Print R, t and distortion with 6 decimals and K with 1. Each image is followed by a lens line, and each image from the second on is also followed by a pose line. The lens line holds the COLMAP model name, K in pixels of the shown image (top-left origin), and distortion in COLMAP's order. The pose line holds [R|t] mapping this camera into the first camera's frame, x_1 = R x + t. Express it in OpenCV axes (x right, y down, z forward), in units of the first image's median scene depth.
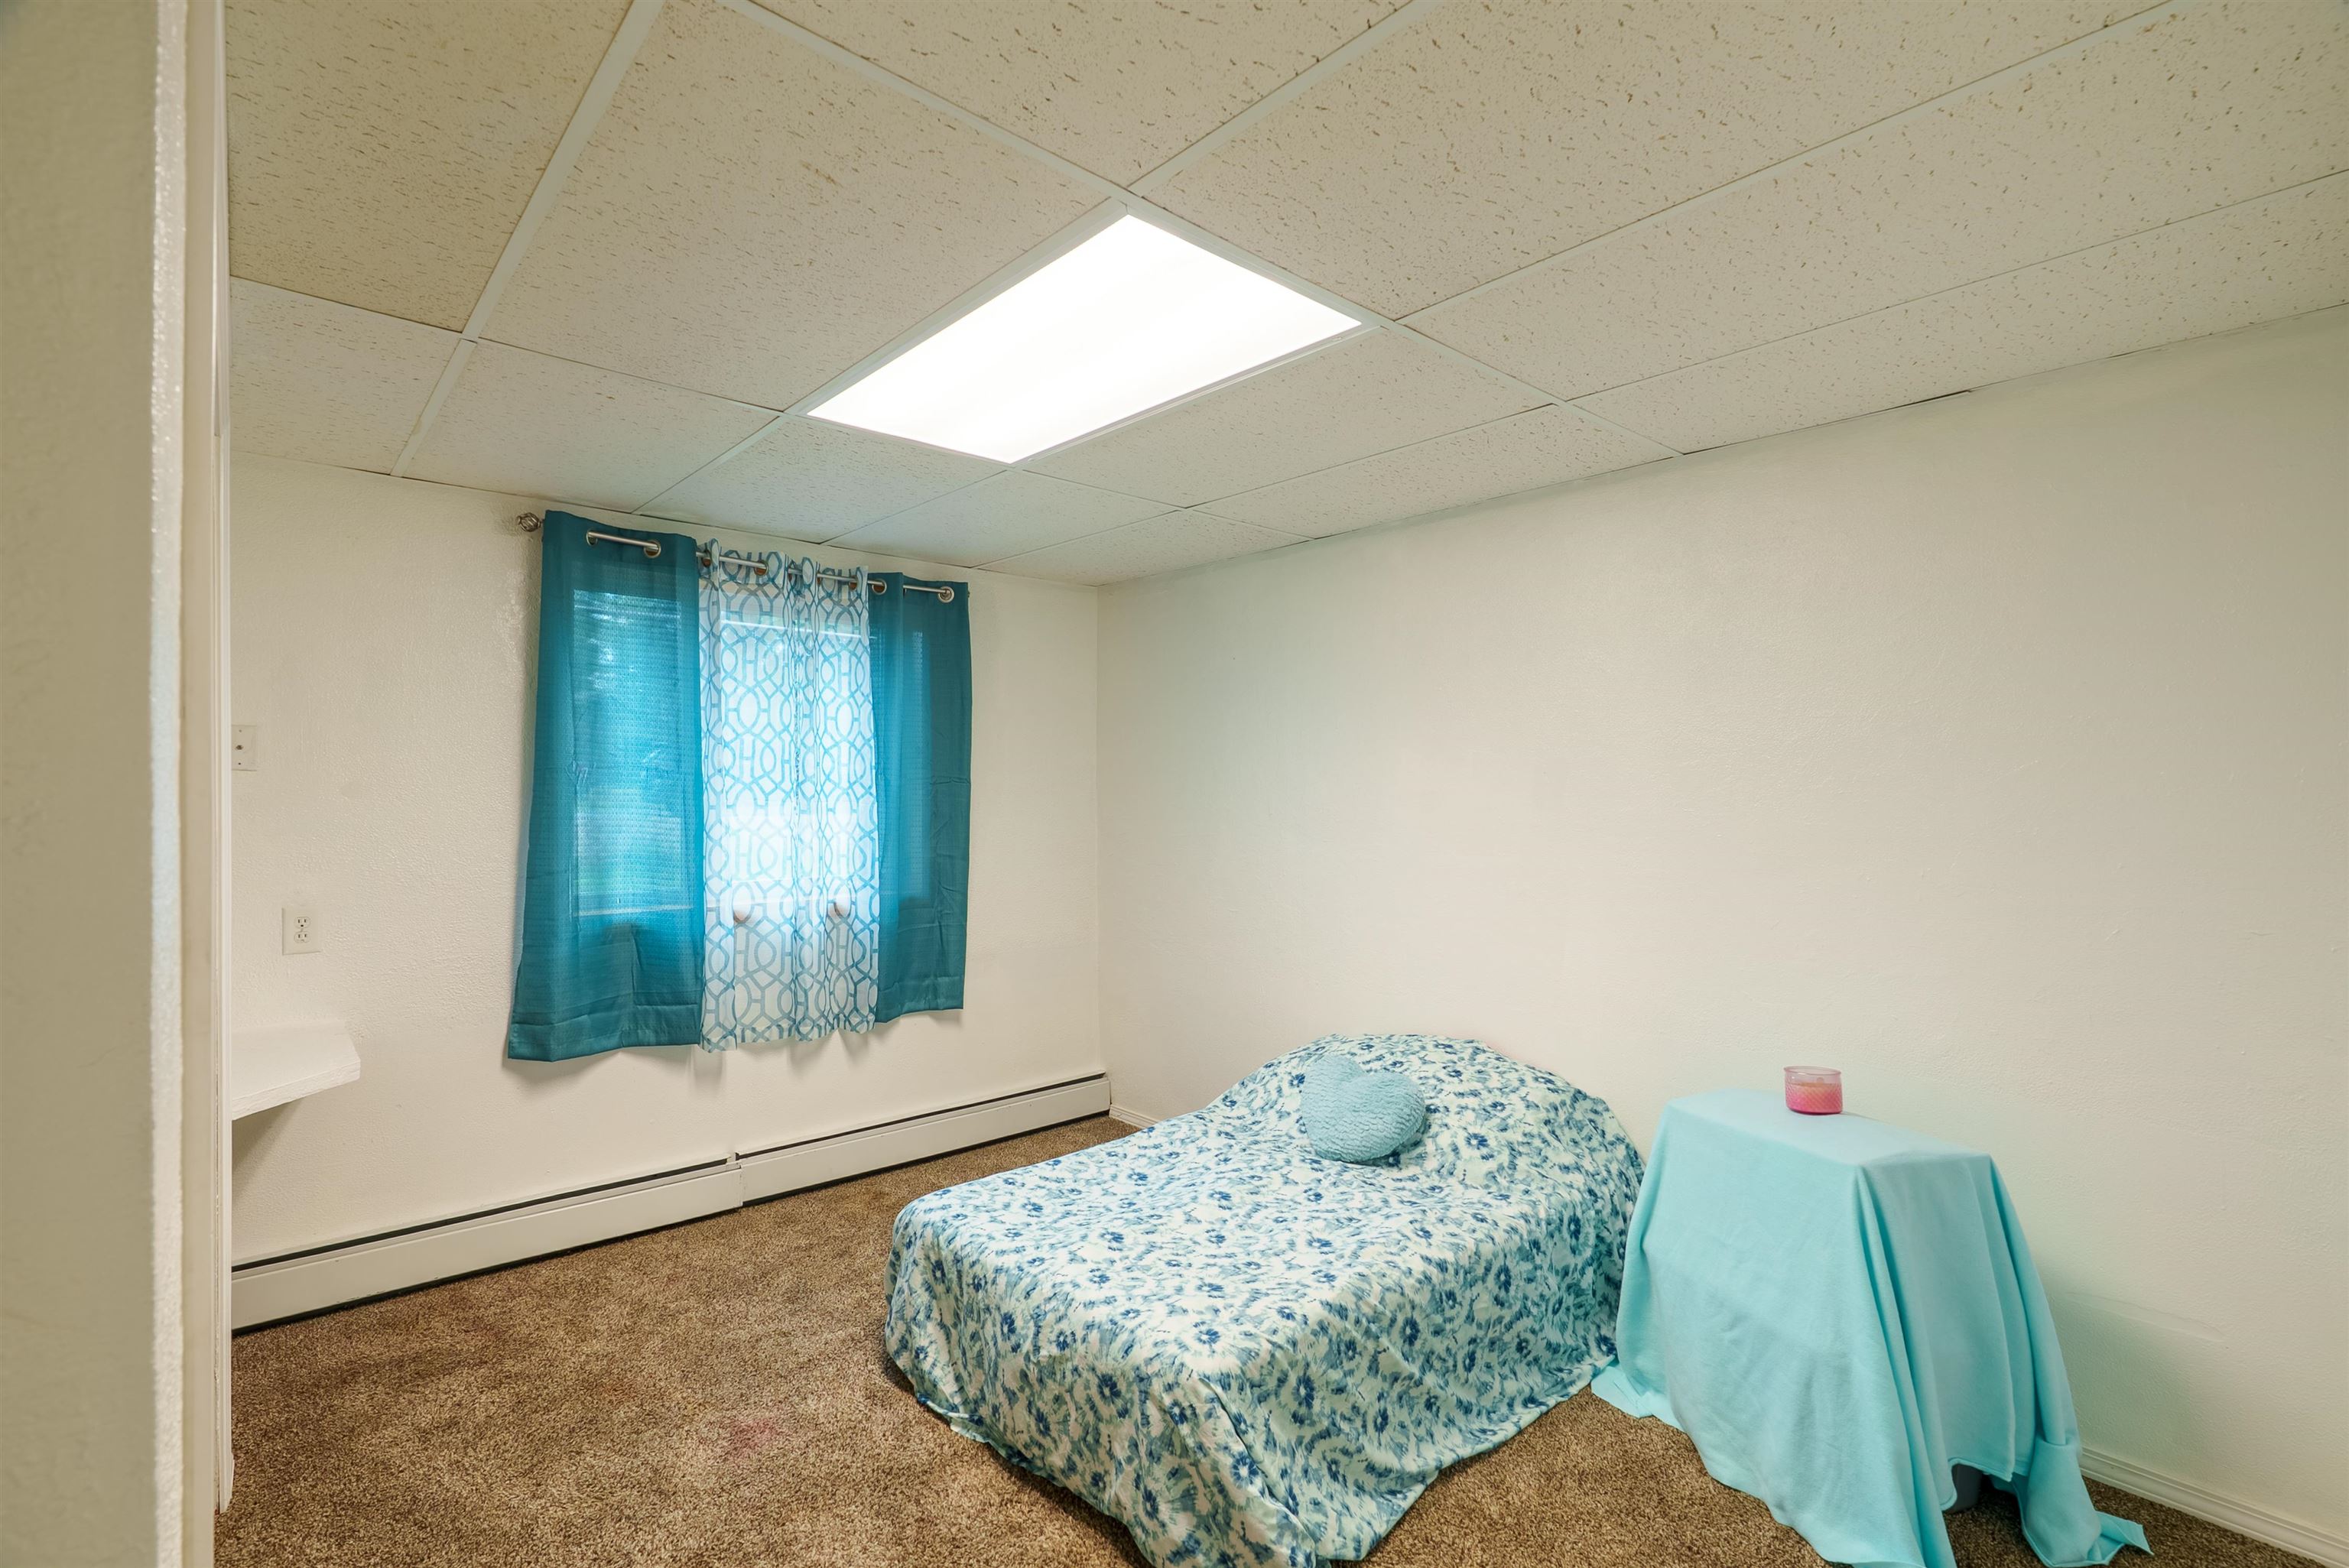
lens RADIAL K [[1098.7, 0, 1174.5], [0, 1098.7, 784.0], [0, 0, 1]] dist [-0.003389, -0.000085]
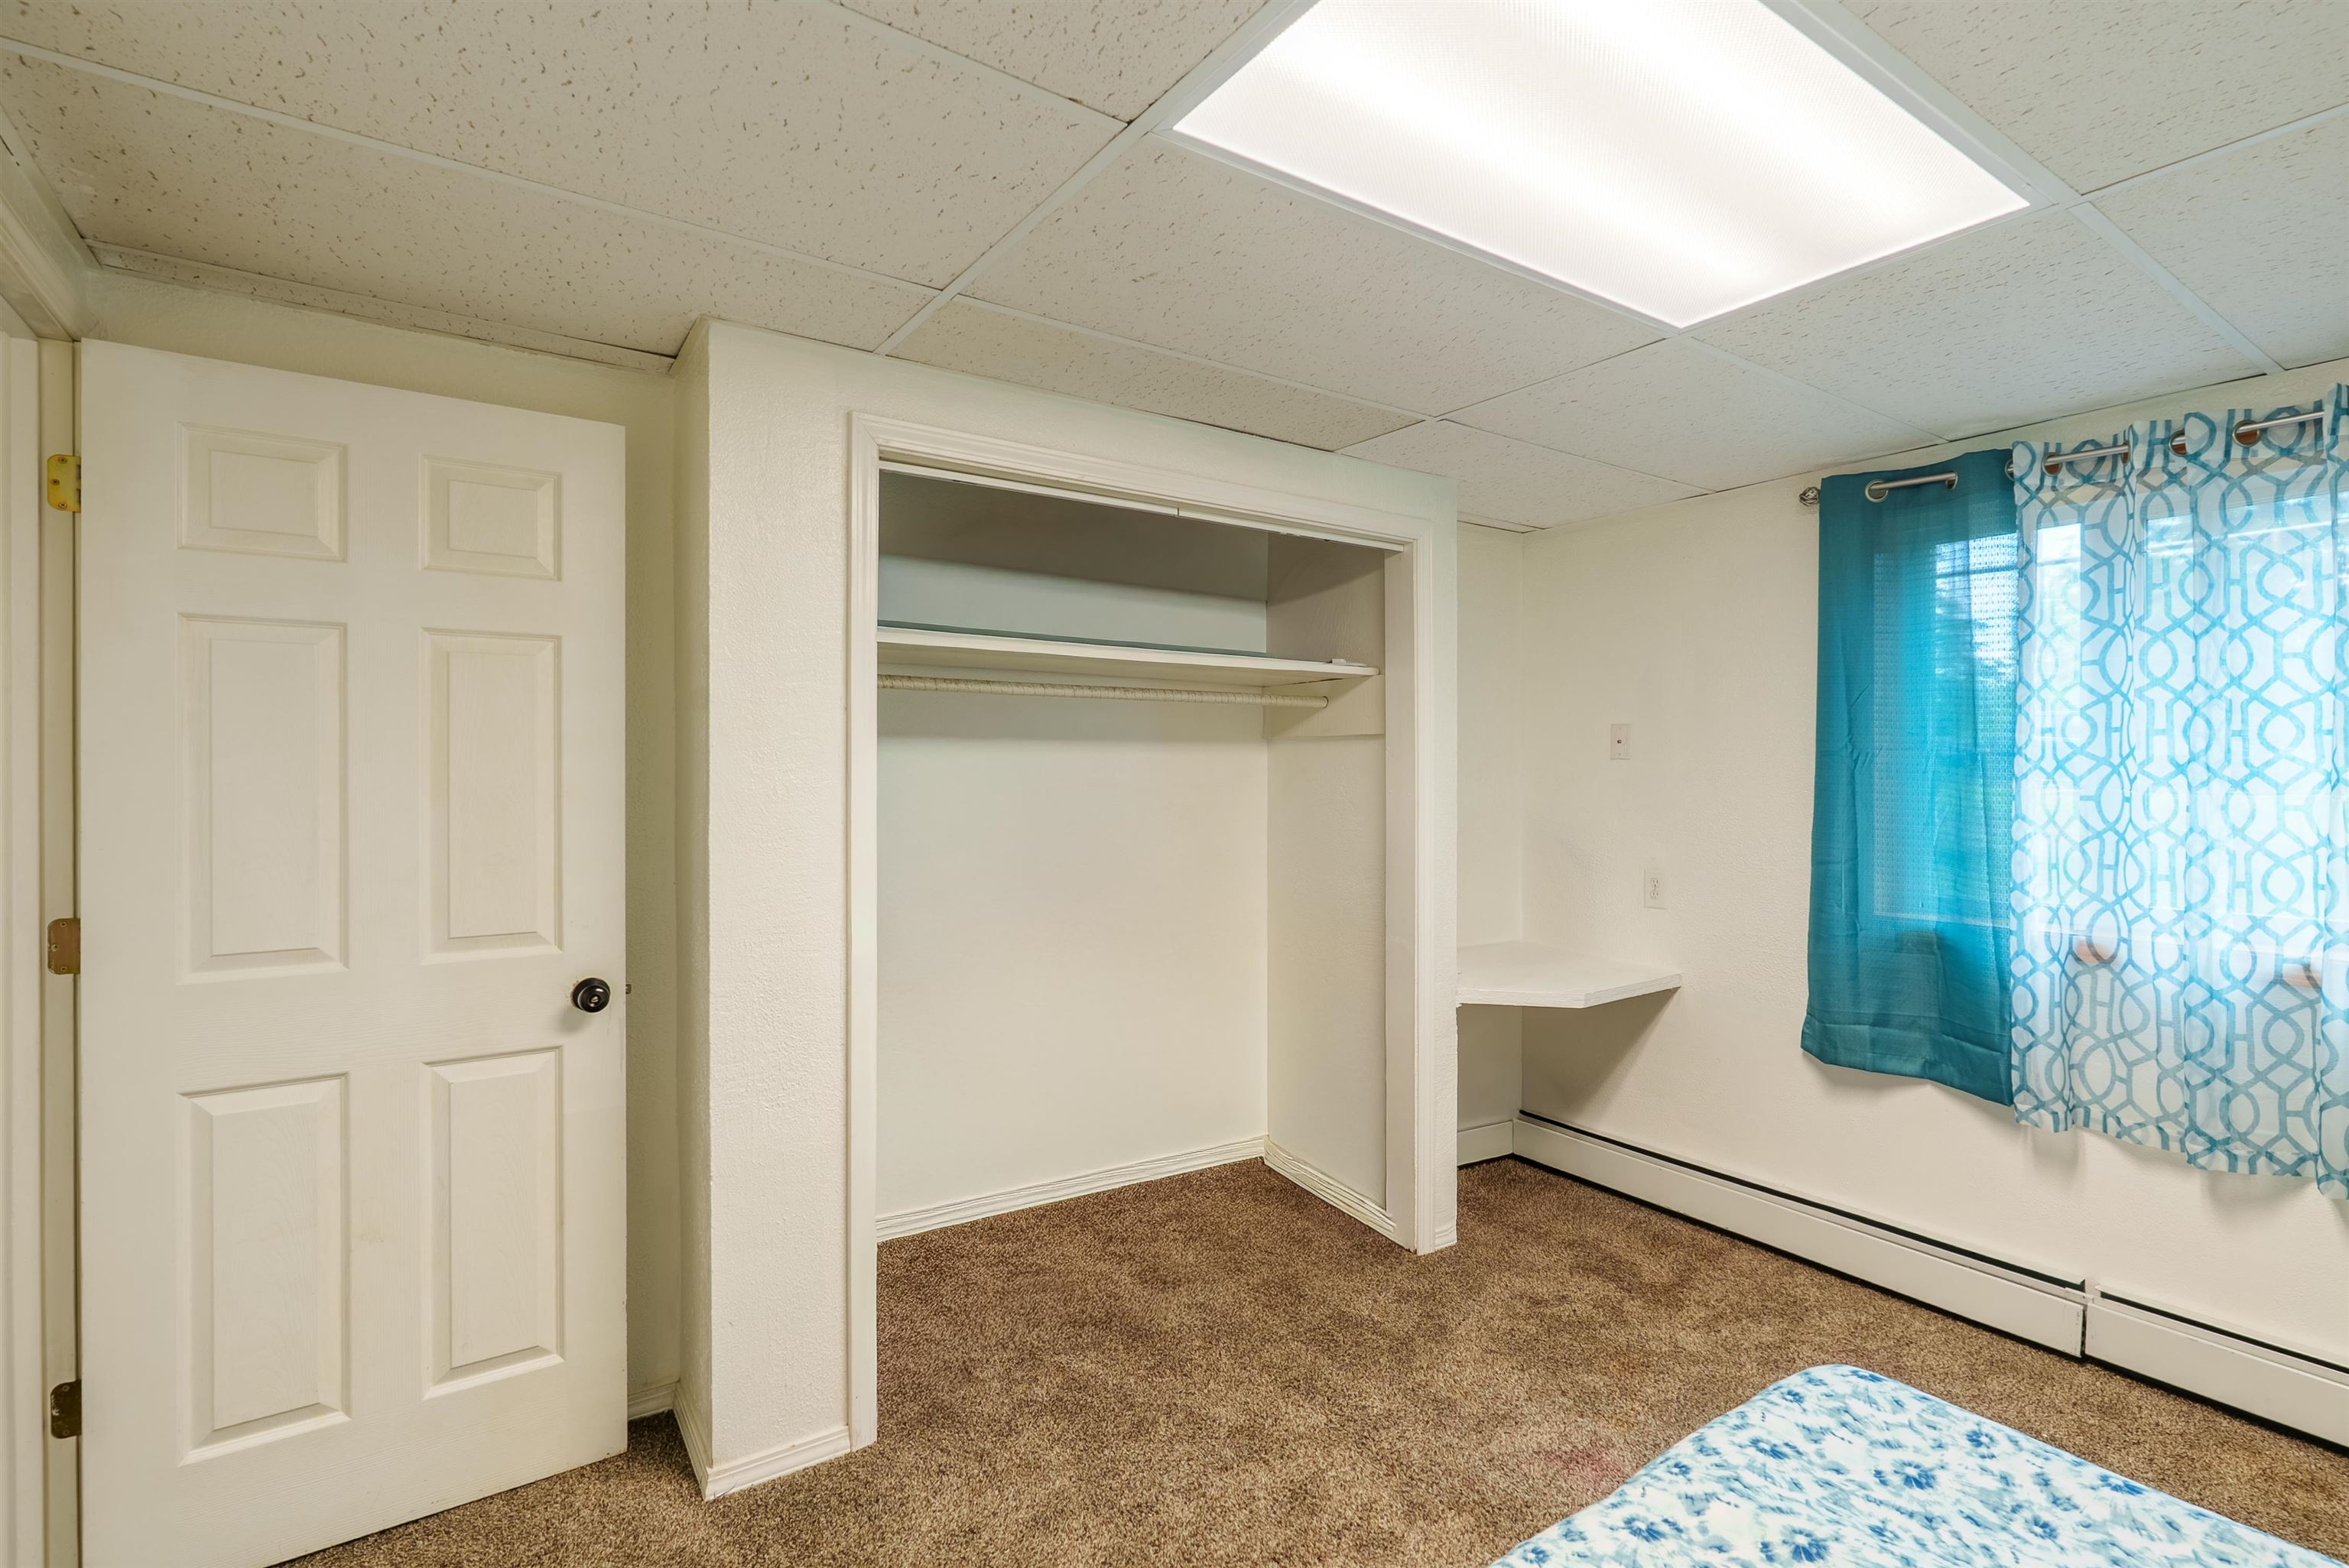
lens RADIAL K [[1072.3, 0, 1177.5], [0, 1072.3, 771.8], [0, 0, 1]] dist [-0.002517, -0.000186]
pose [[-0.126803, -0.003339, -0.991922, 0.396096], [0.002842, 0.999989, -0.003729, 0.004635], [0.991924, -0.003292, -0.126792, 0.540020]]
